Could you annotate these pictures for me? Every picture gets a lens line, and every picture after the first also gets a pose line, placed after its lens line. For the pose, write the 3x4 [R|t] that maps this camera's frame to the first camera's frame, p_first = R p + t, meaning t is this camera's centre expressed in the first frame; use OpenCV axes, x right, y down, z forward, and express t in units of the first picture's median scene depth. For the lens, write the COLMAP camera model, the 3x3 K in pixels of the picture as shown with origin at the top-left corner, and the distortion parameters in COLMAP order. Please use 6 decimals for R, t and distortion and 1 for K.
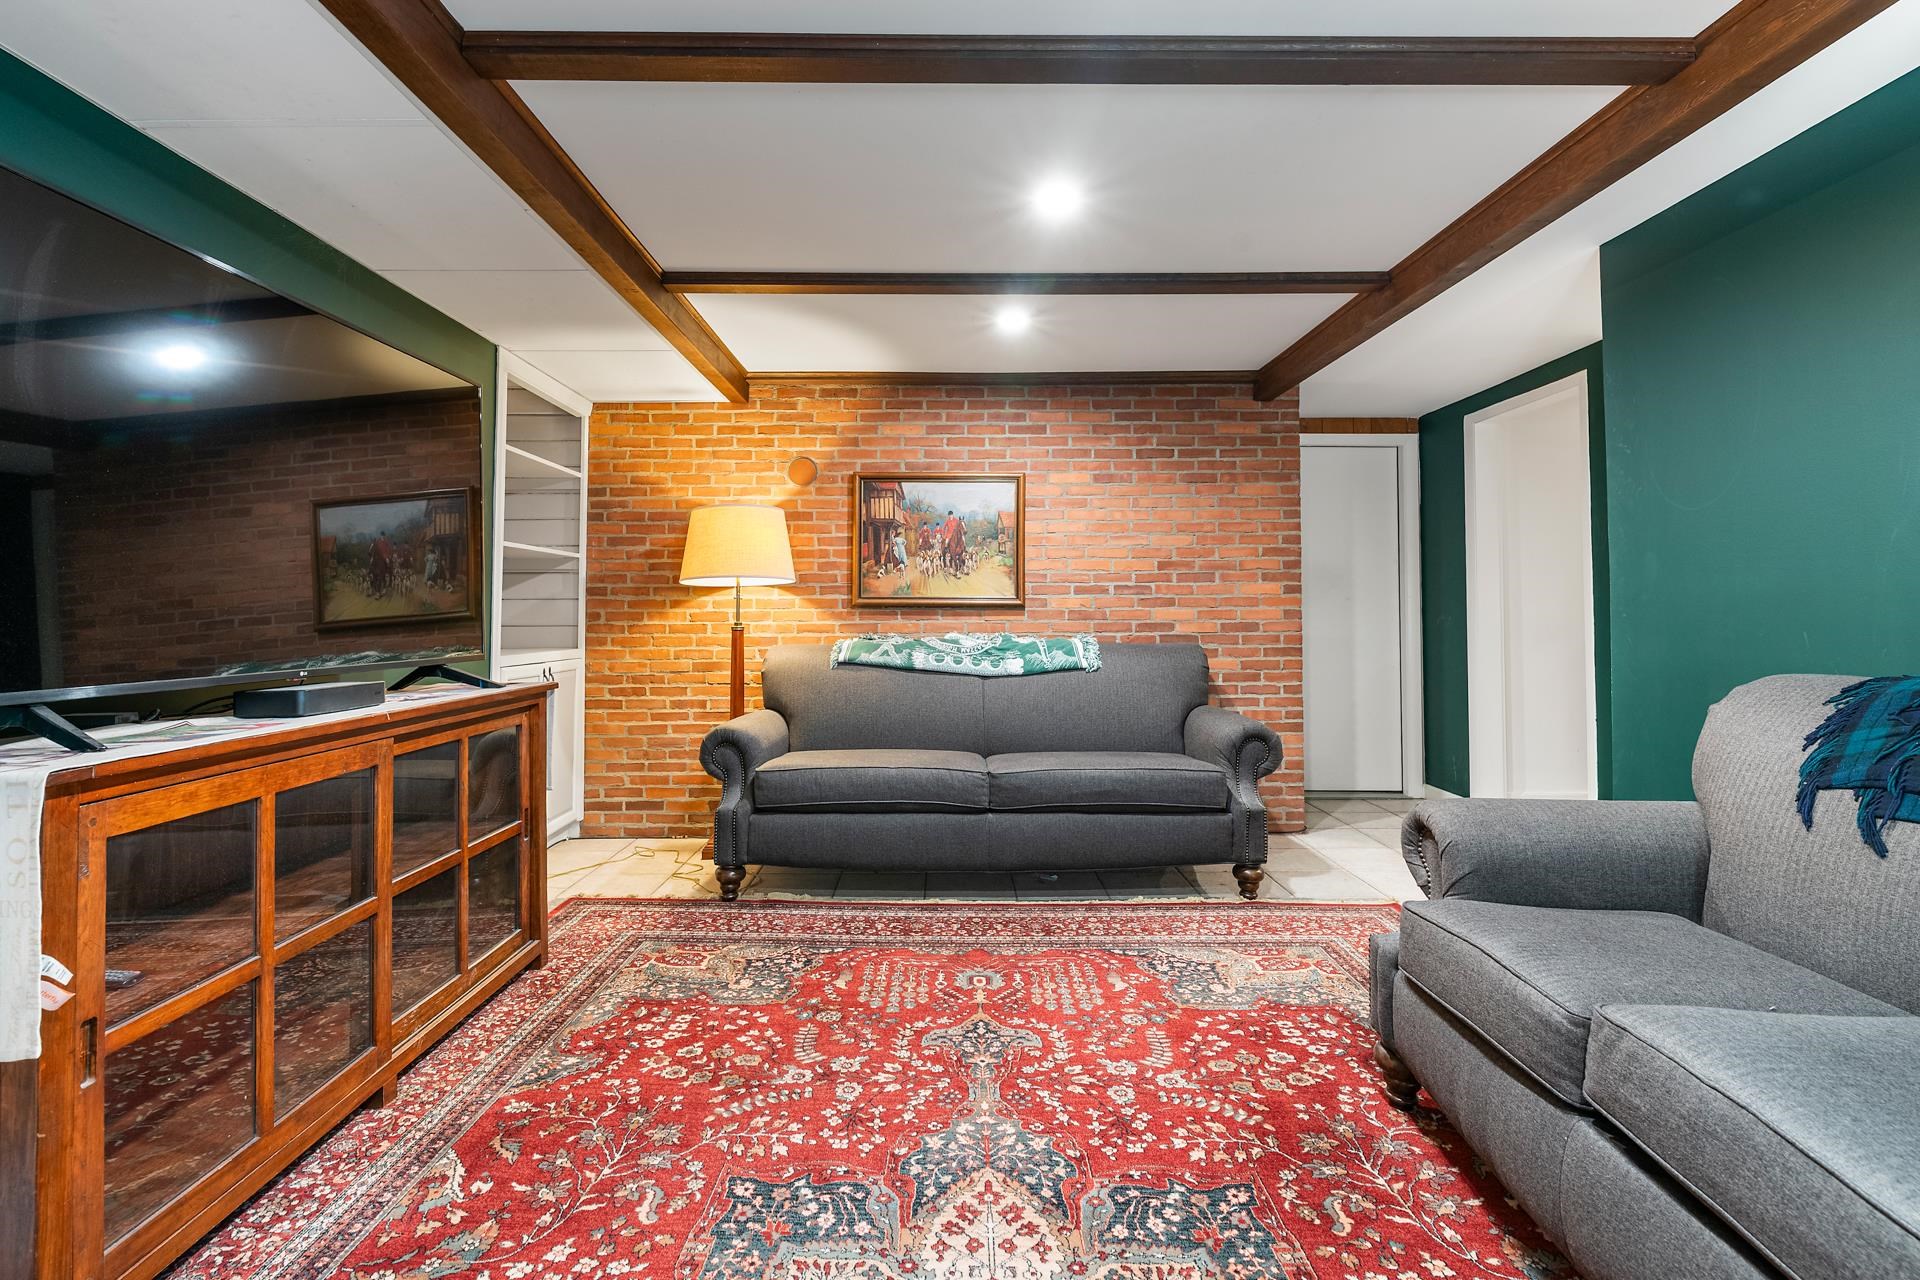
lens RADIAL K [[847.2, 0, 948.8], [0, 847.2, 620.4], [0, 0, 1]] dist [-0.000544, -0.006145]
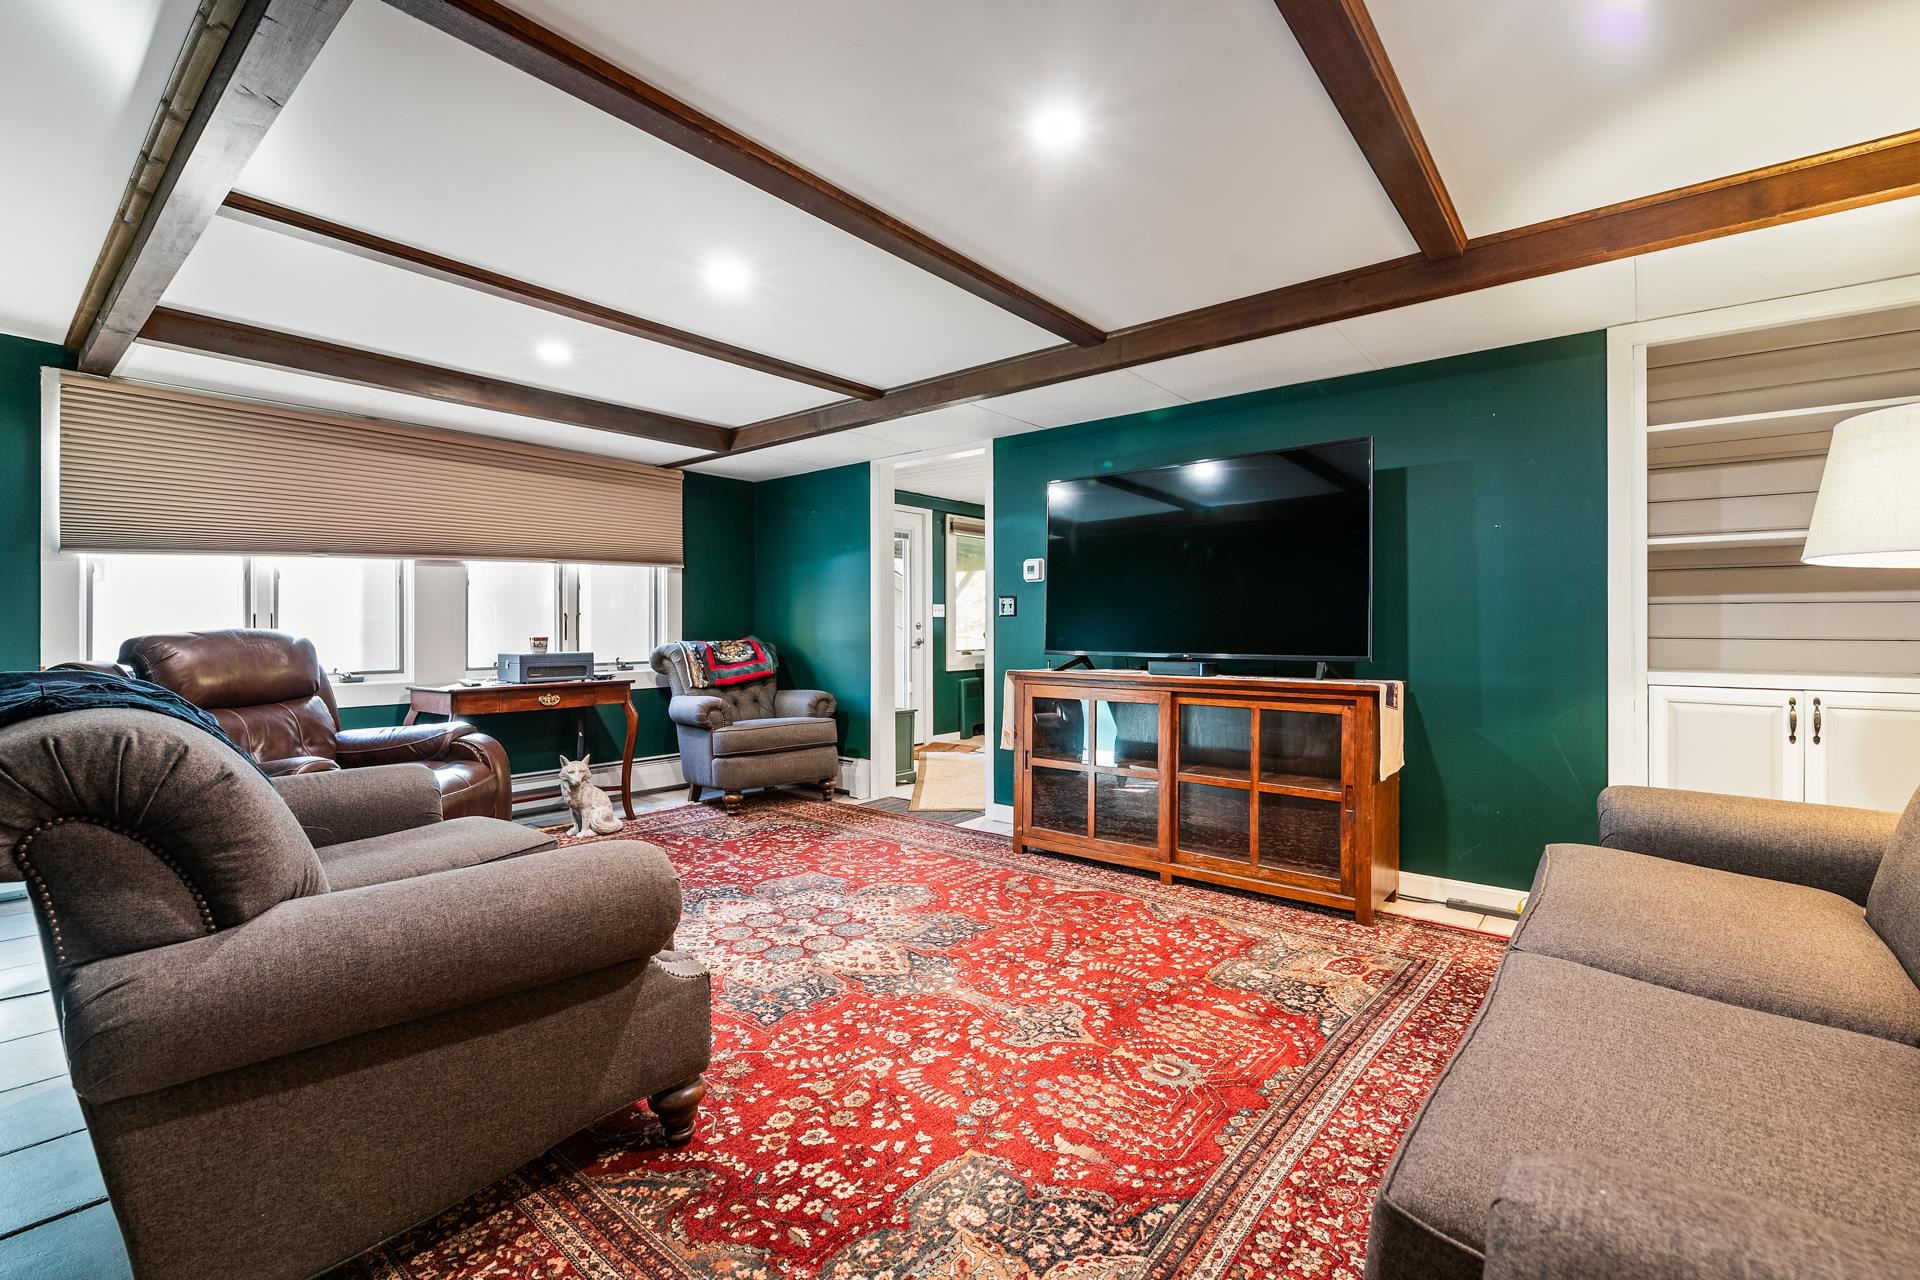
lens RADIAL K [[847.2, 0, 948.8], [0, 847.2, 620.4], [0, 0, 1]] dist [-0.000544, -0.006145]
pose [[-0.636185, -0.003004, -0.771531, 0.970793], [-0.004168, 0.999991, -0.000457, -0.001459], [0.771525, 0.002925, -0.636192, 1.654843]]
